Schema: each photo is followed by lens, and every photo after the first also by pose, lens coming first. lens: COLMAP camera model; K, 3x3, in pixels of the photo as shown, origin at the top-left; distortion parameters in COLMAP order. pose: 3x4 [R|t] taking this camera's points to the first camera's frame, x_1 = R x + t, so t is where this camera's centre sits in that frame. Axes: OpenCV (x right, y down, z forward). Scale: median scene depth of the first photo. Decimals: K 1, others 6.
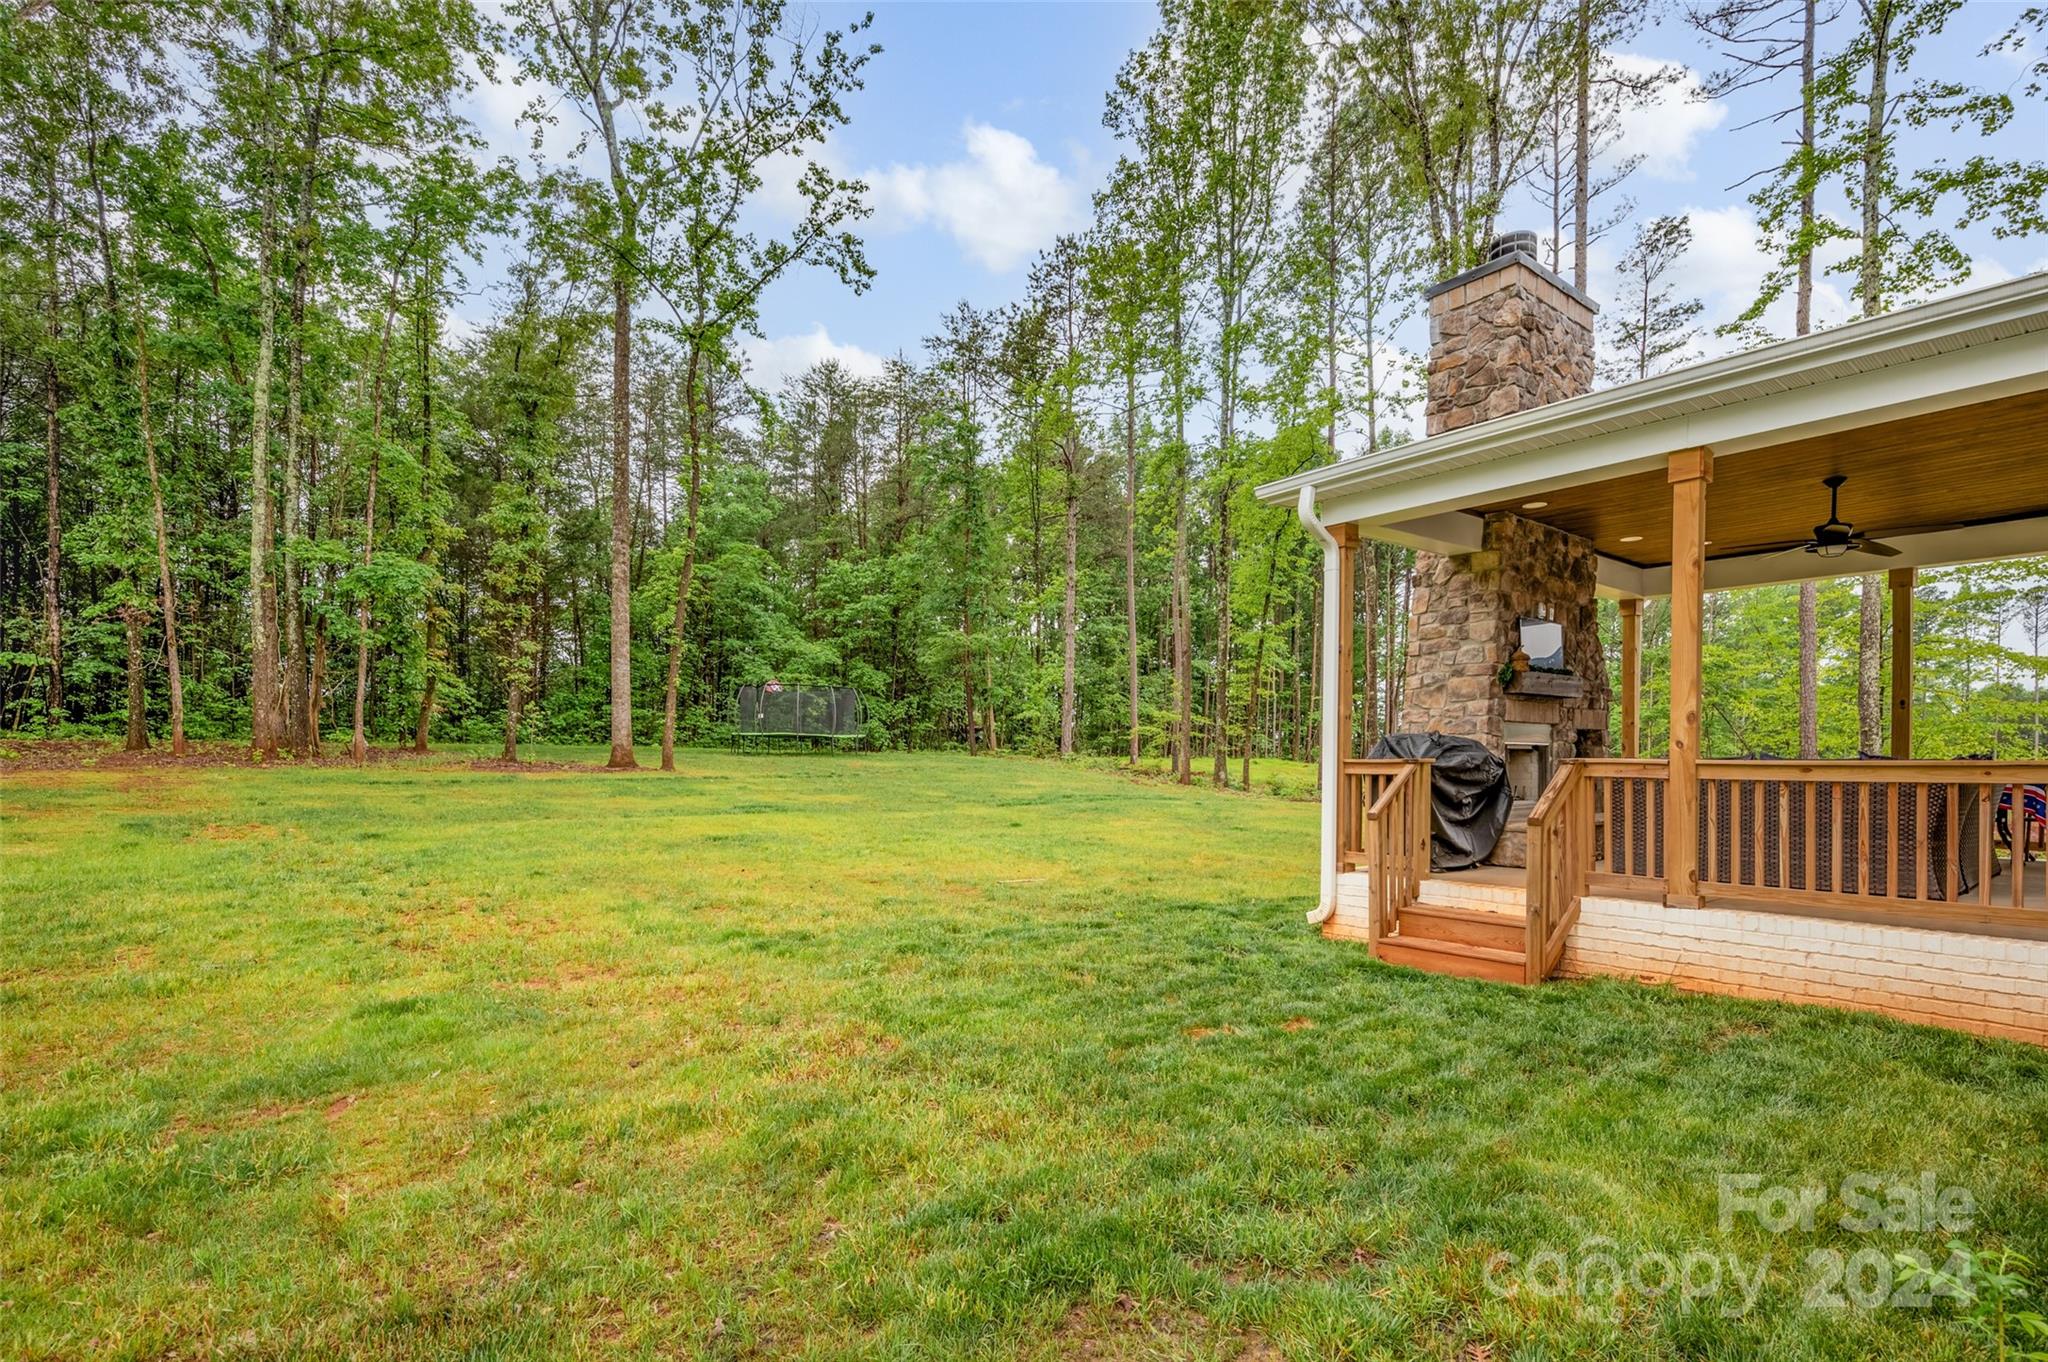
lens RADIAL K [[856.1, 0, 1126.6], [0, 856.1, 762.1], [0, 0, 1]] dist [0.001113, 0.000029]
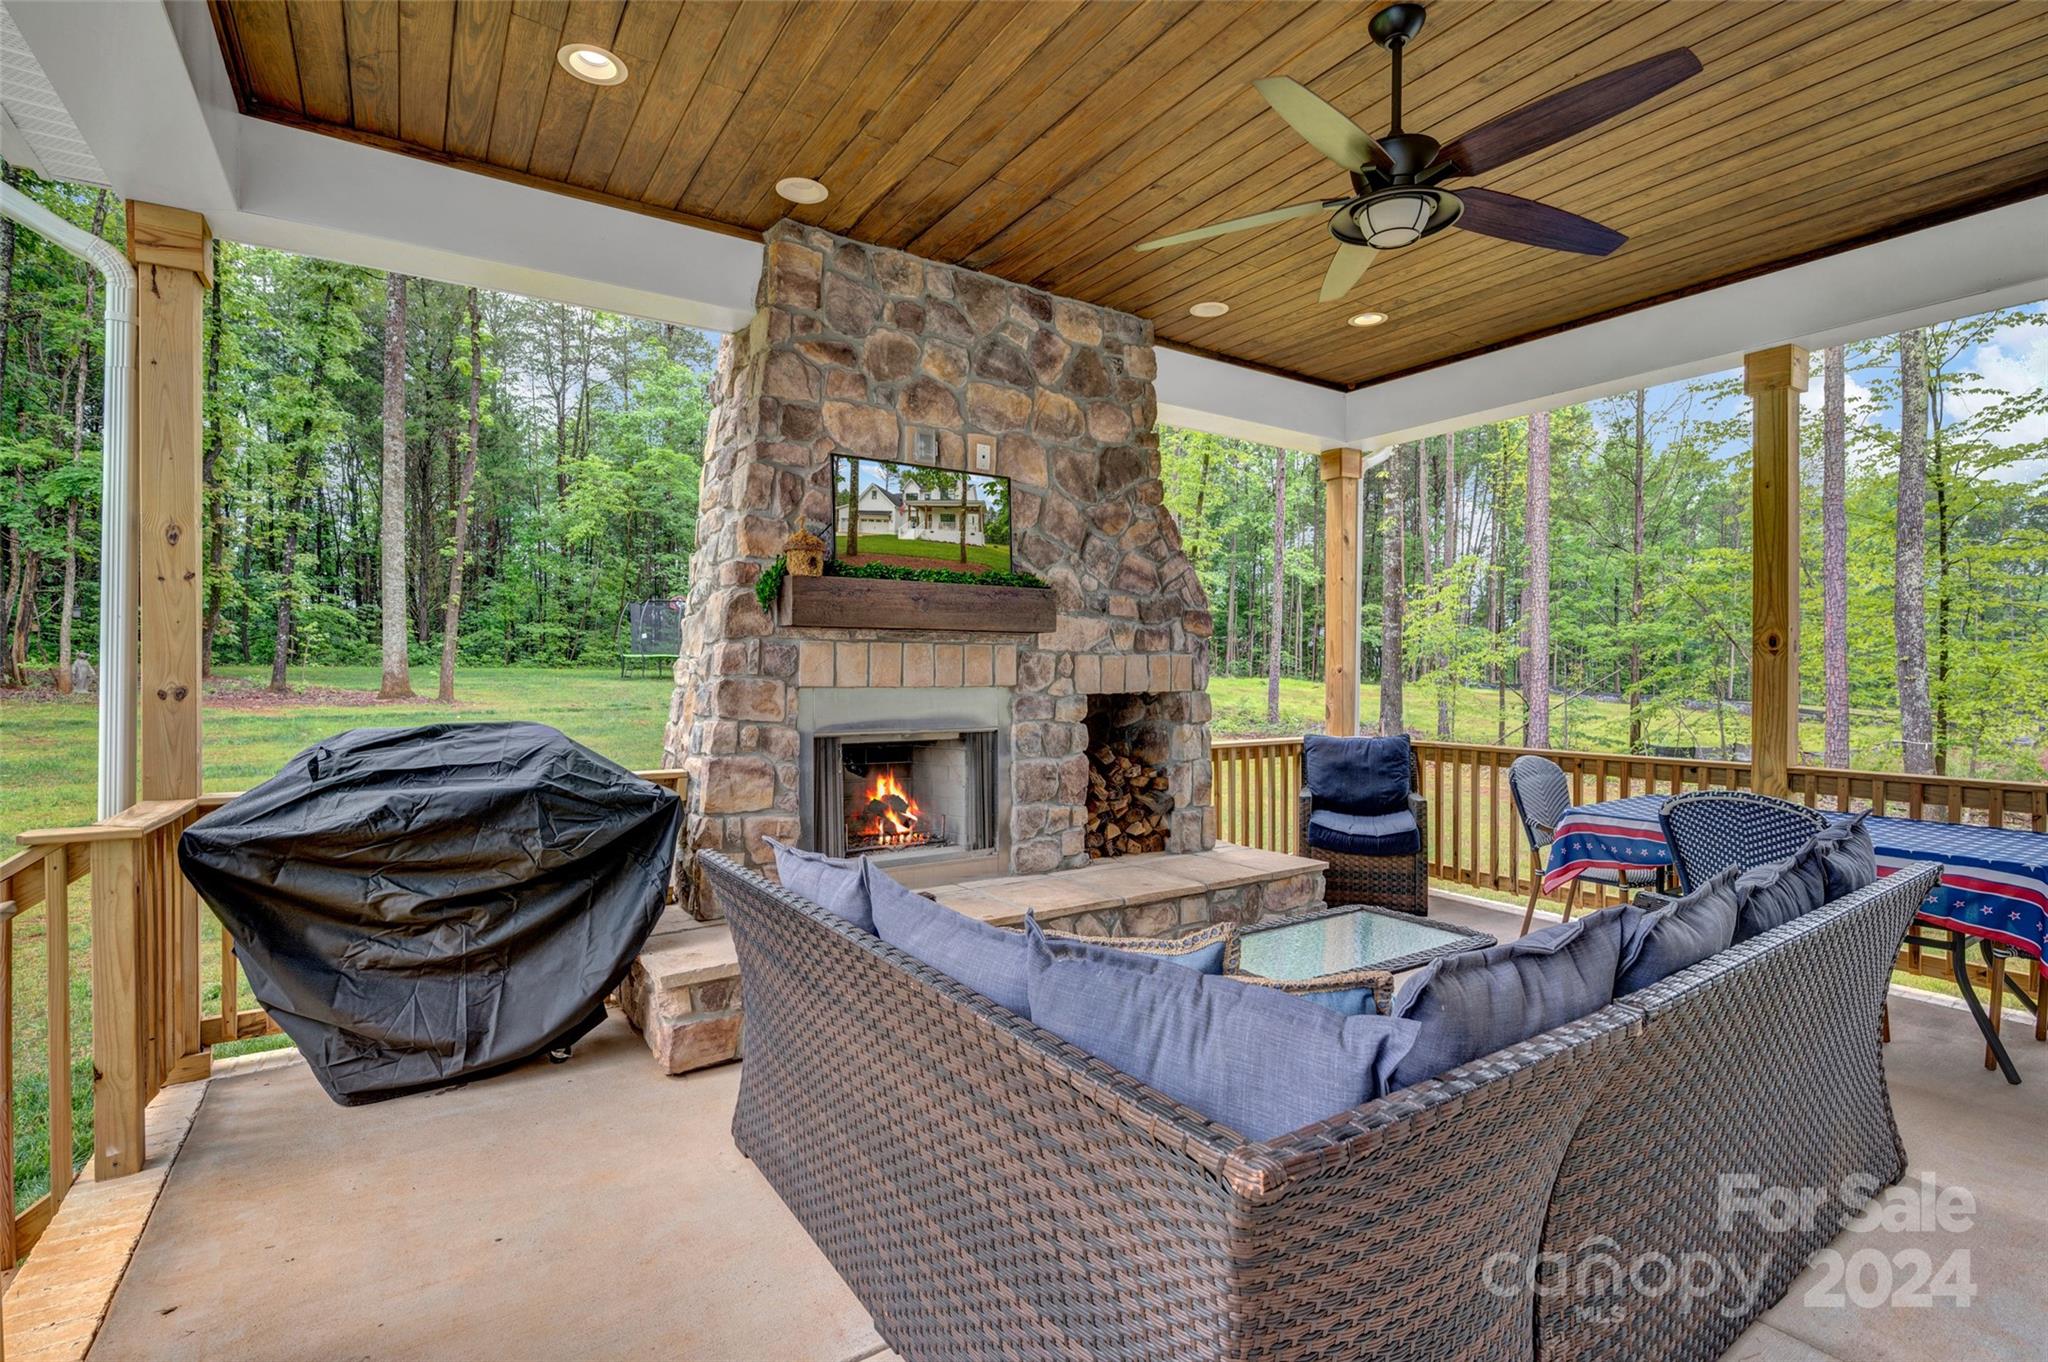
lens RADIAL K [[943.2, 0, 1024.0], [0, 943.2, 681.0], [0, 0, 1]] dist [-0.000237, -0.000136]
pose [[0.997580, 0.001669, -0.069503, 0.249291], [-0.001928, 0.999991, -0.003655, -0.020966], [0.069497, 0.003780, 0.997575, 0.215509]]
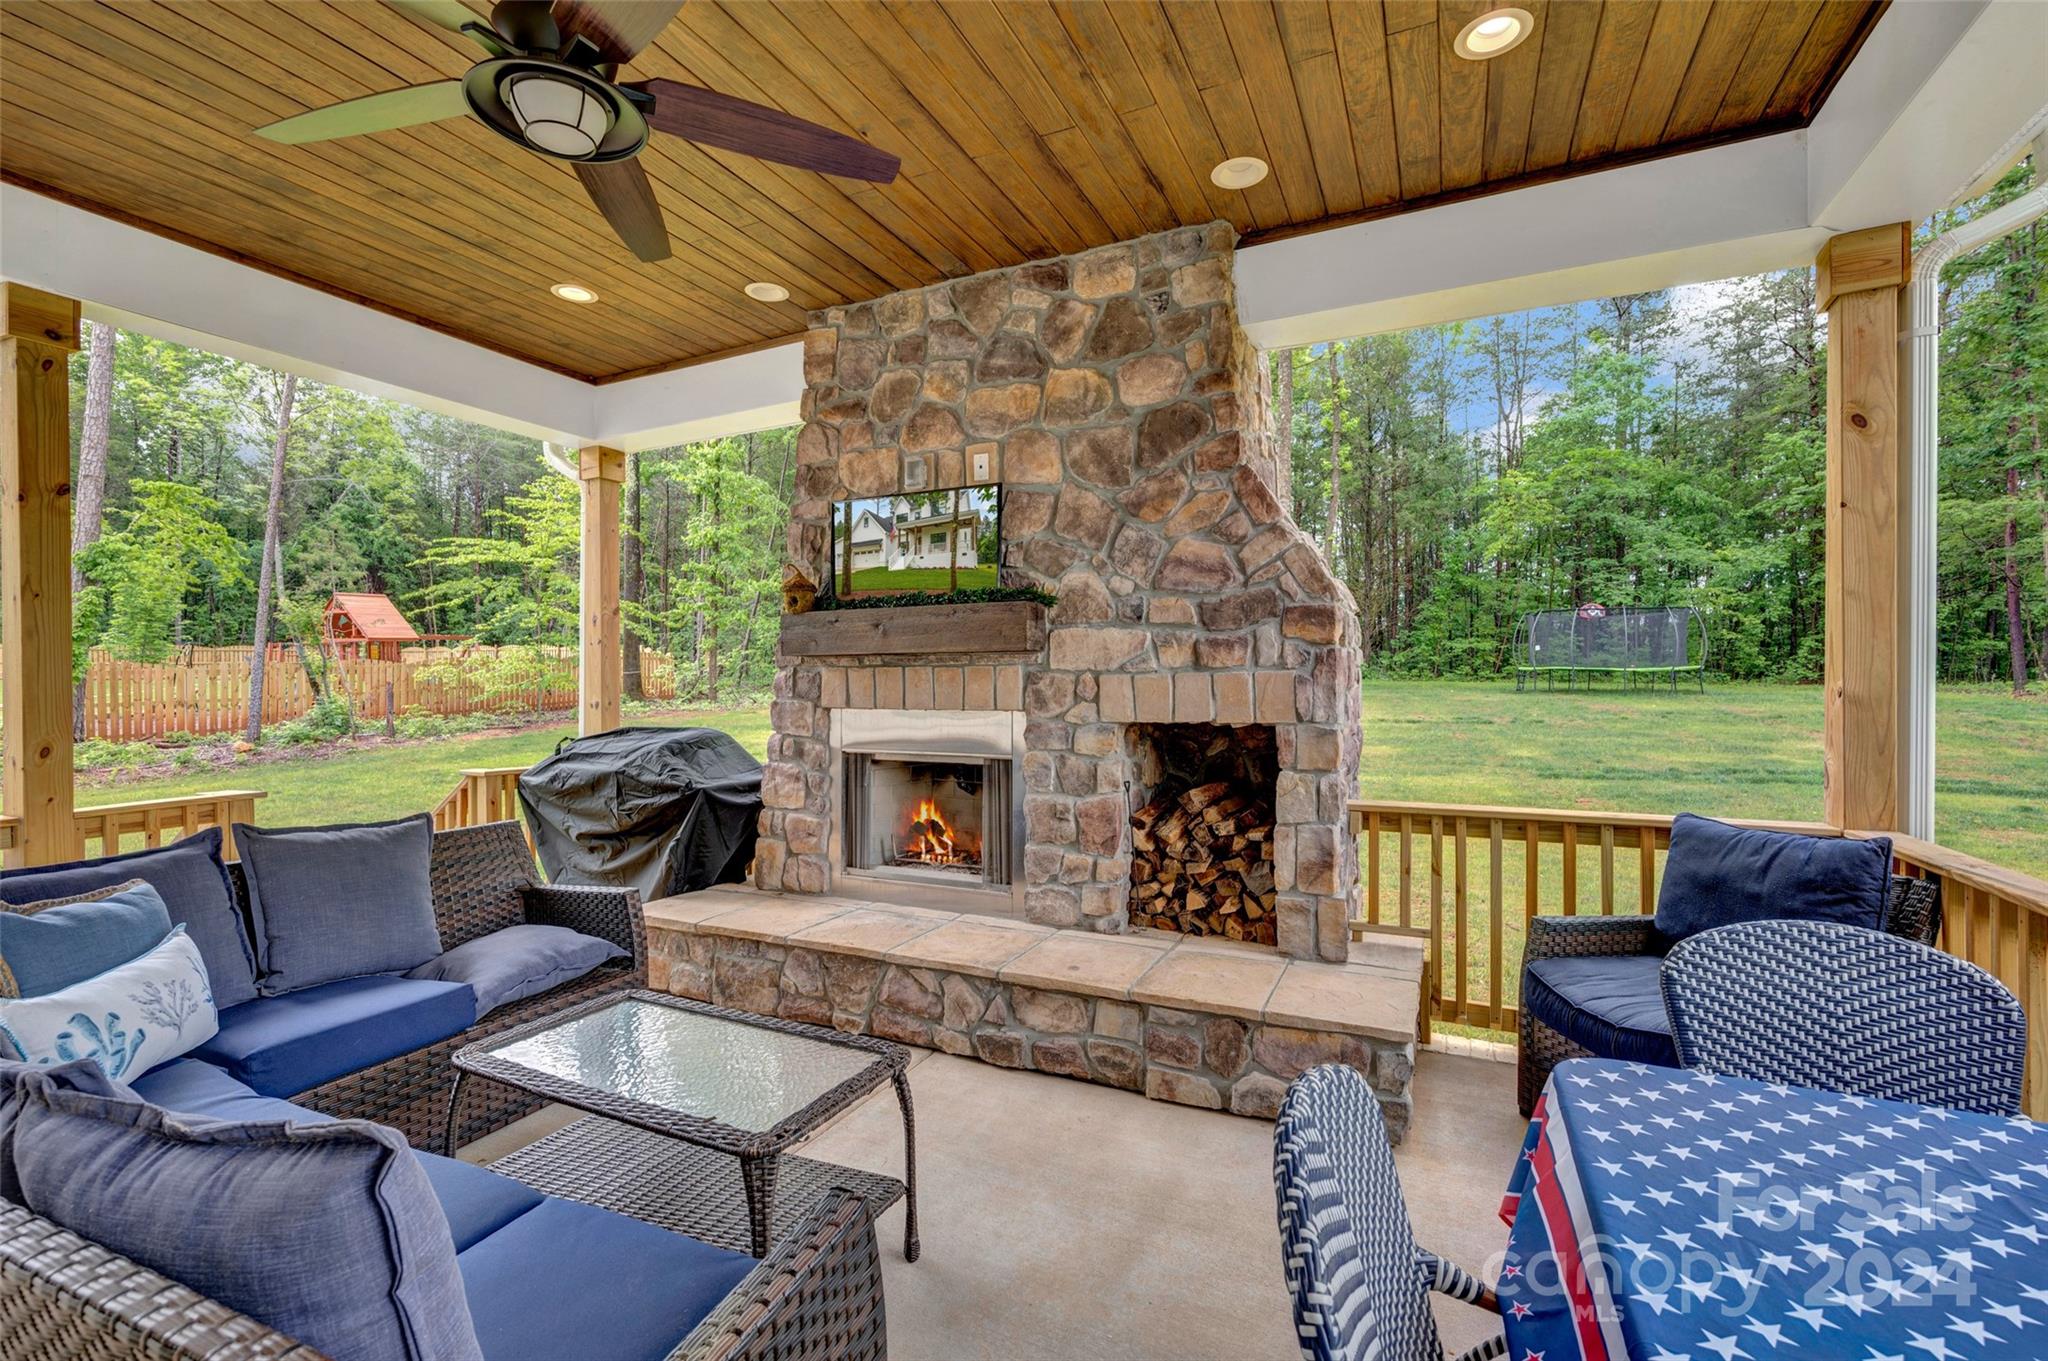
lens RADIAL K [[881.0, 0, 1027.8], [0, 881.0, 688.3], [0, 0, 1]] dist [-0.000103, -0.000001]
pose [[0.454208, 0.002211, -0.890893, 0.412739], [-0.009144, 0.999956, -0.002180, -0.025320], [0.890849, 0.009136, 0.454209, 0.365728]]
